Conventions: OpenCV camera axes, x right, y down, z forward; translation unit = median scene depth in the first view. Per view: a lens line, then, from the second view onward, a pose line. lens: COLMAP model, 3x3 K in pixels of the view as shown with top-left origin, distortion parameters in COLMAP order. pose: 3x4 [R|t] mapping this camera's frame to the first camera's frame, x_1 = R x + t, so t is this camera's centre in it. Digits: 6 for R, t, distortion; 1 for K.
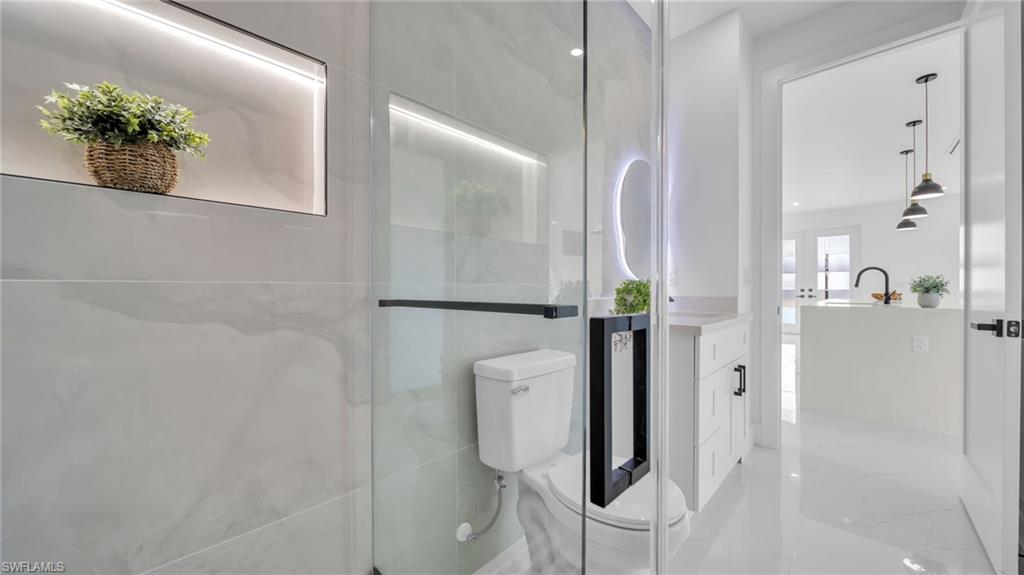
lens RADIAL K [[362.1, 0, 510.7], [0, 362.1, 295.0], [0, 0, 1]] dist [-0.004479, -0.000667]
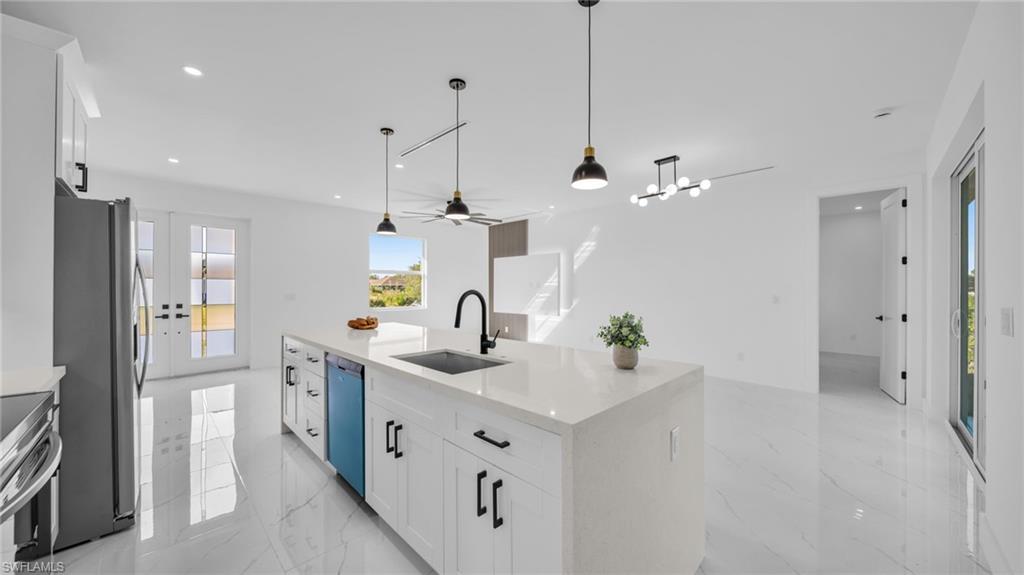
lens RADIAL K [[362.1, 0, 517.7], [0, 362.1, 286.4], [0, 0, 1]] dist [-0.004479, -0.000667]
pose [[-0.003972, 0.019894, 0.999794, 0.193223], [0.008122, 0.999770, -0.019861, -0.030769], [-0.999959, 0.008041, -0.004133, 0.407041]]
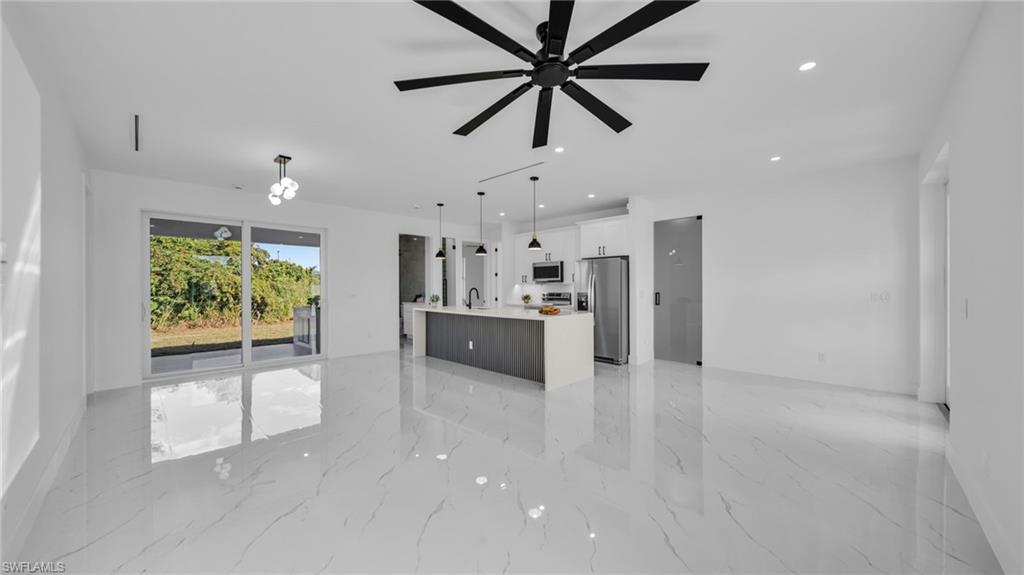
lens RADIAL K [[362.1, 0, 516.3], [0, 362.1, 286.5], [0, 0, 1]] dist [-0.004479, -0.000667]
pose [[0.006215, 0.010646, -0.999924, 1.218197], [-0.004342, 0.999934, 0.010620, -0.045790], [0.999971, 0.004276, 0.006261, 0.524338]]
